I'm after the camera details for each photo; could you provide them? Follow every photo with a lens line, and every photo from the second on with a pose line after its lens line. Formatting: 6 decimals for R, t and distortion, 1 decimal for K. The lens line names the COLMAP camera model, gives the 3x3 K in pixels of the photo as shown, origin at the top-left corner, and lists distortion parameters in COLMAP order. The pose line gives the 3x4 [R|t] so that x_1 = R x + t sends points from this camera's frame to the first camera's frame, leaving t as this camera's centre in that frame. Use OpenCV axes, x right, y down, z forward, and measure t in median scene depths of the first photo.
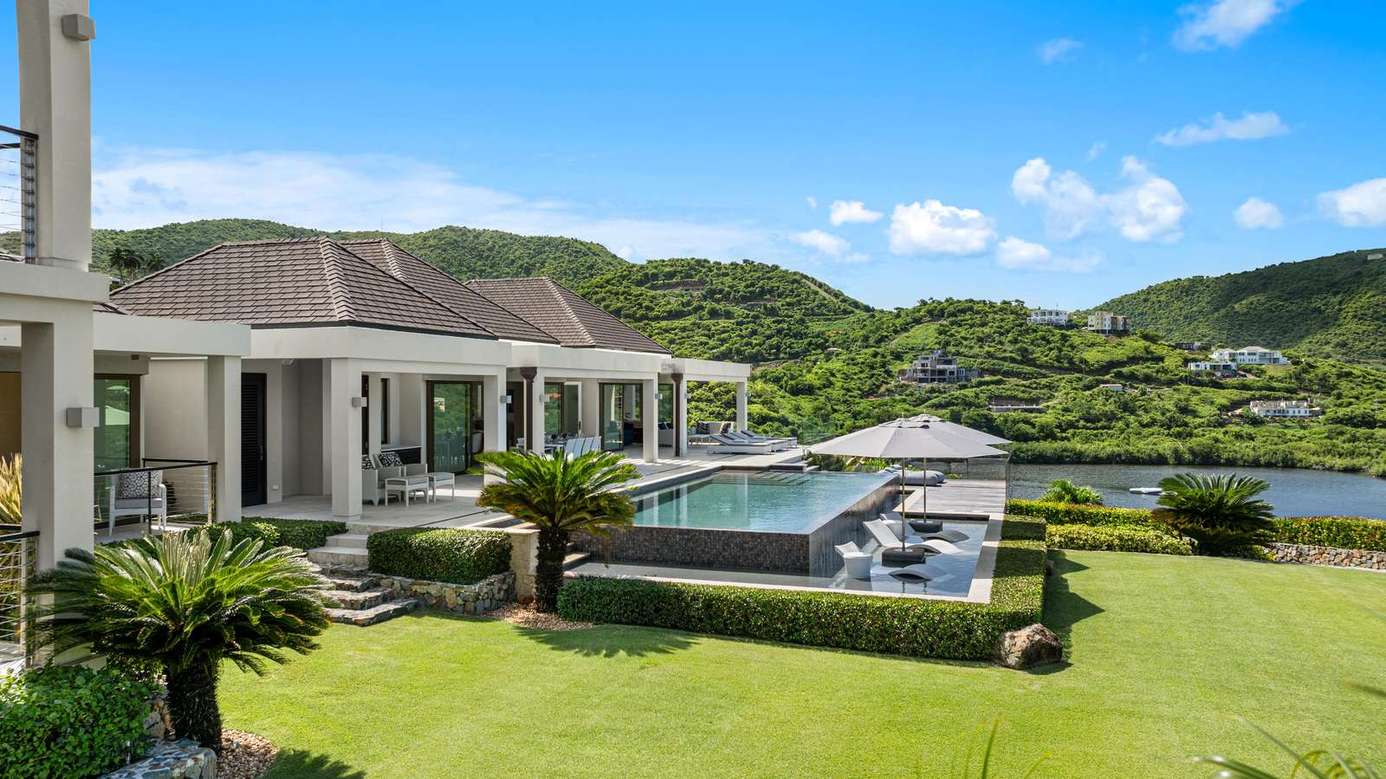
lens RADIAL K [[970.5, 0, 693.0], [0, 970.5, 389.5], [0, 0, 1]] dist [-0.007882, -0.002569]
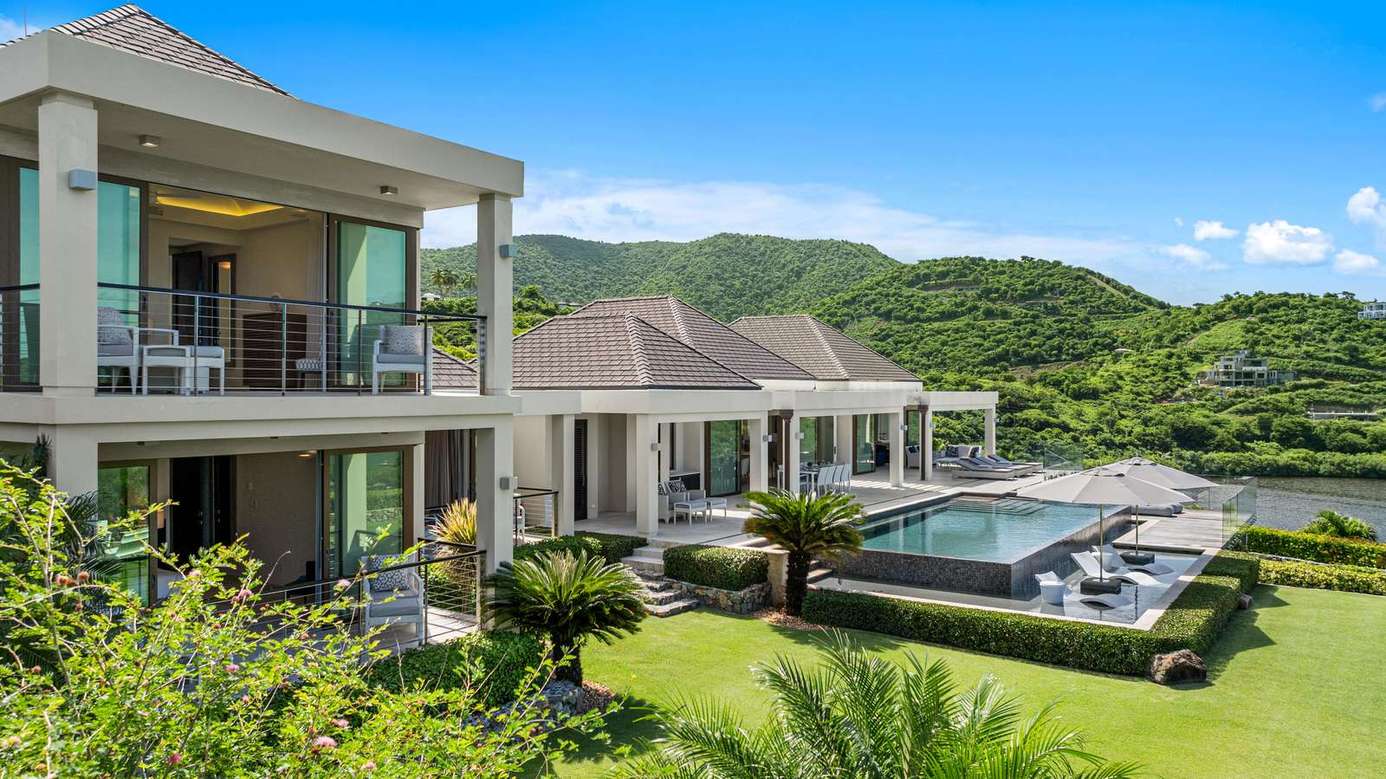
lens RADIAL K [[970.5, 0, 693.0], [0, 970.5, 389.5], [0, 0, 1]] dist [-0.007882, -0.002569]
pose [[0.961702, -0.001253, -0.274096, 0.063652], [0.001050, 0.999999, -0.000888, -0.061416], [0.274097, 0.000566, 0.961702, -0.246115]]
